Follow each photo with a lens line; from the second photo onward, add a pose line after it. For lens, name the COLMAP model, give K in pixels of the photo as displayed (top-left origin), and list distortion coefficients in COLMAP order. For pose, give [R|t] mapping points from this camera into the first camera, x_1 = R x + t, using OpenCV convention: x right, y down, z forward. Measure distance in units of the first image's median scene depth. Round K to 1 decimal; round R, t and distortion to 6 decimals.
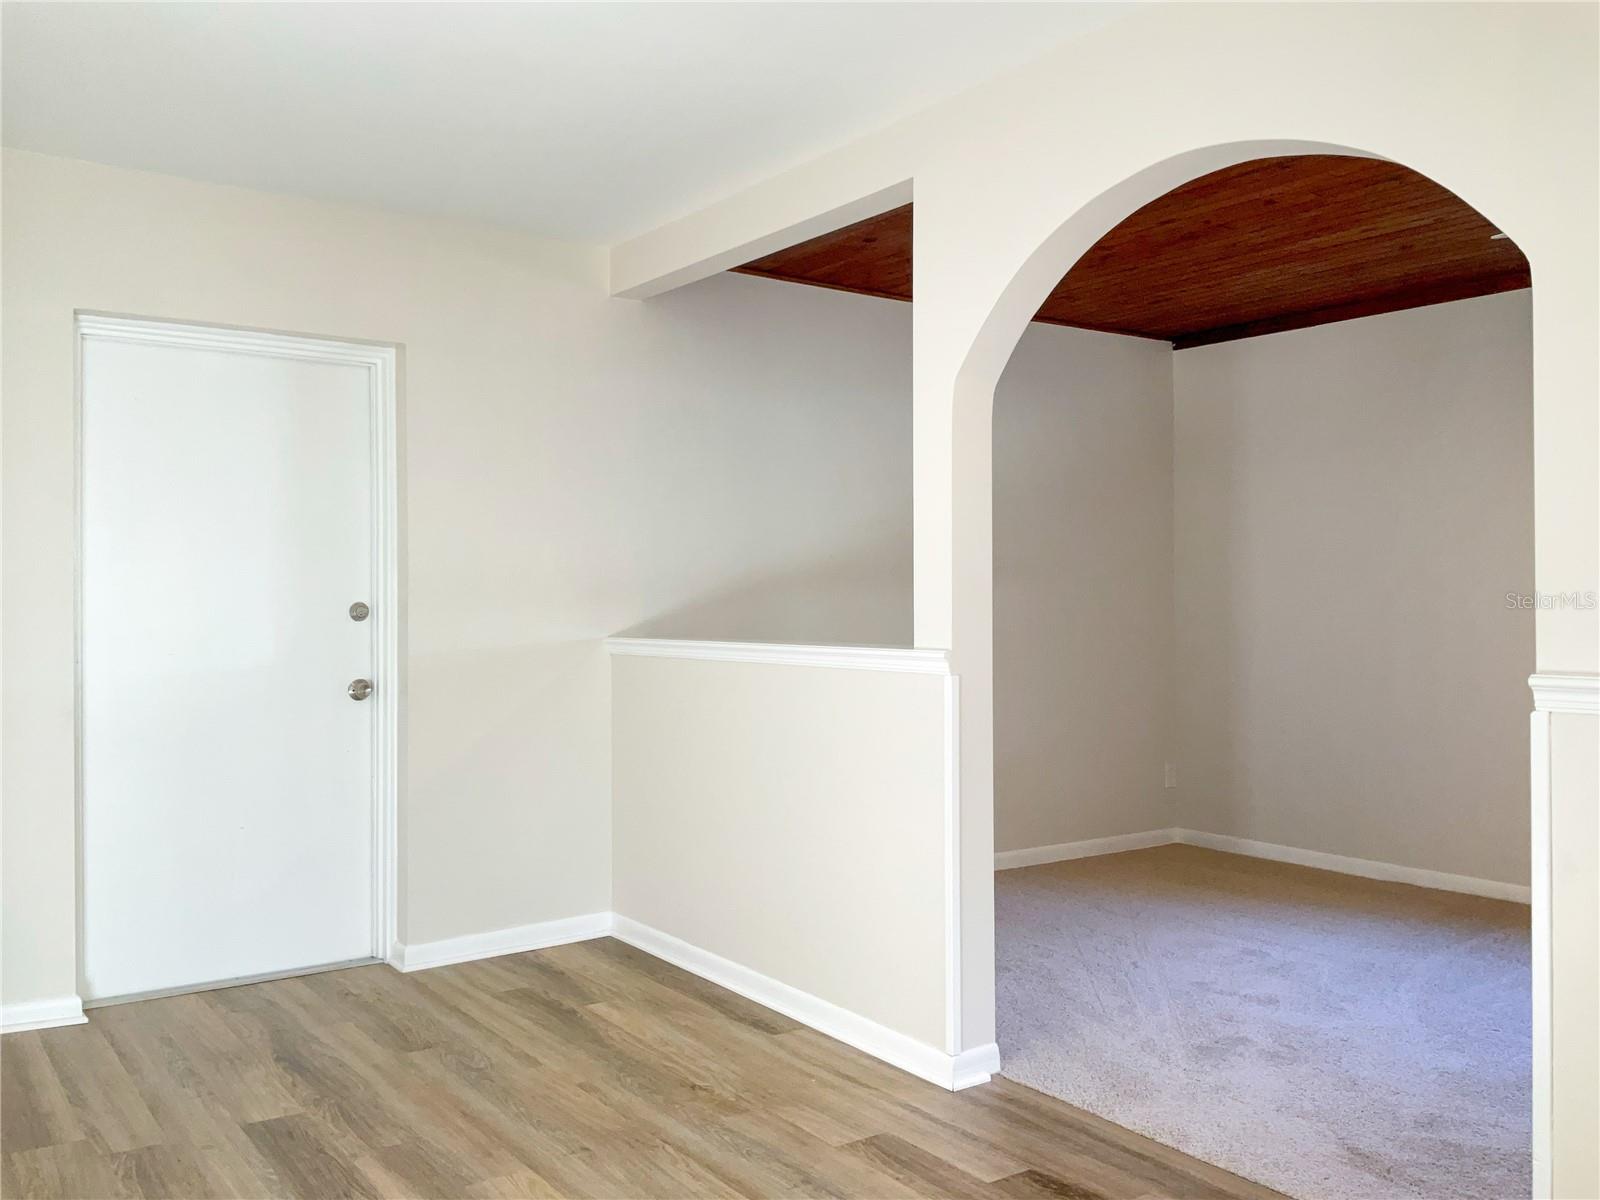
lens RADIAL K [[1338.6, 0, 800.9], [0, 1338.6, 627.3], [0, 0, 1]] dist [-0.010558, -0.004079]
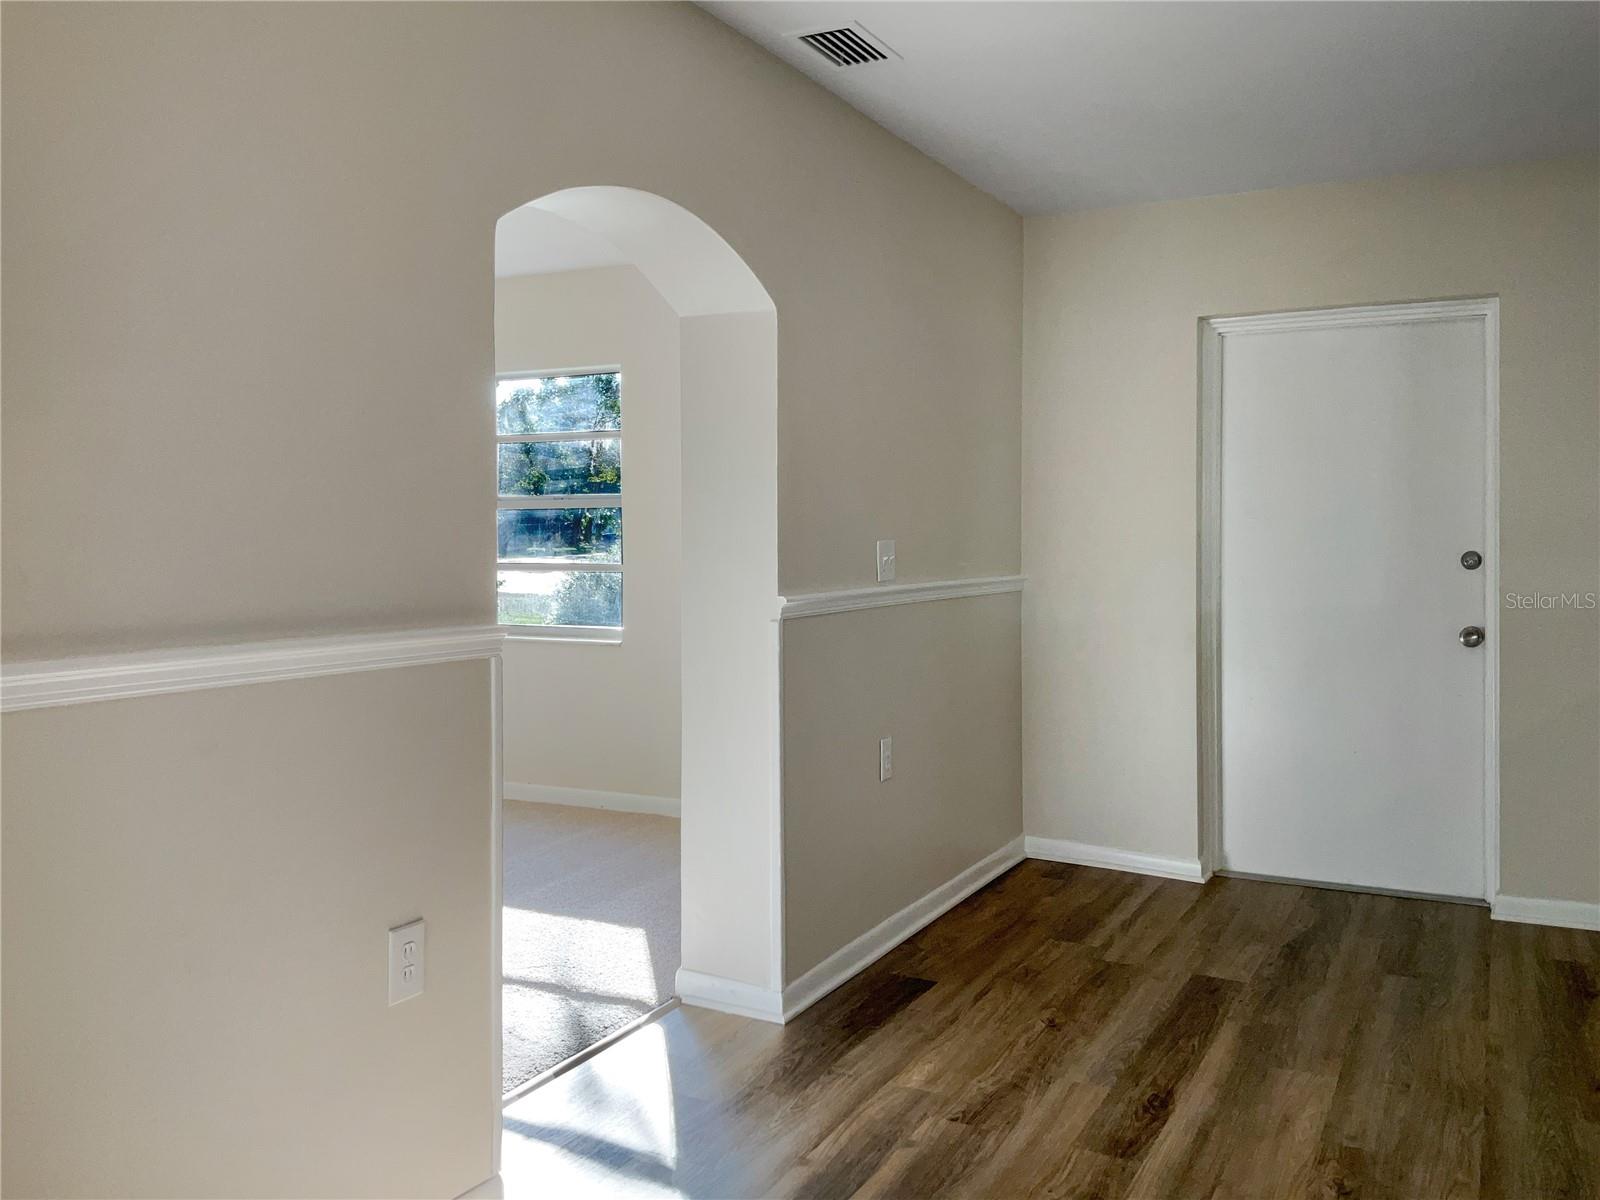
lens RADIAL K [[1353.8, 0, 770.9], [0, 1353.8, 604.4], [0, 0, 1]] dist [0.083490, -0.122378]
pose [[0.440495, 0.047936, -0.896474, 0.513277], [-0.016596, 0.998838, 0.045255, -0.022578], [0.897602, -0.005056, 0.440778, 0.077264]]
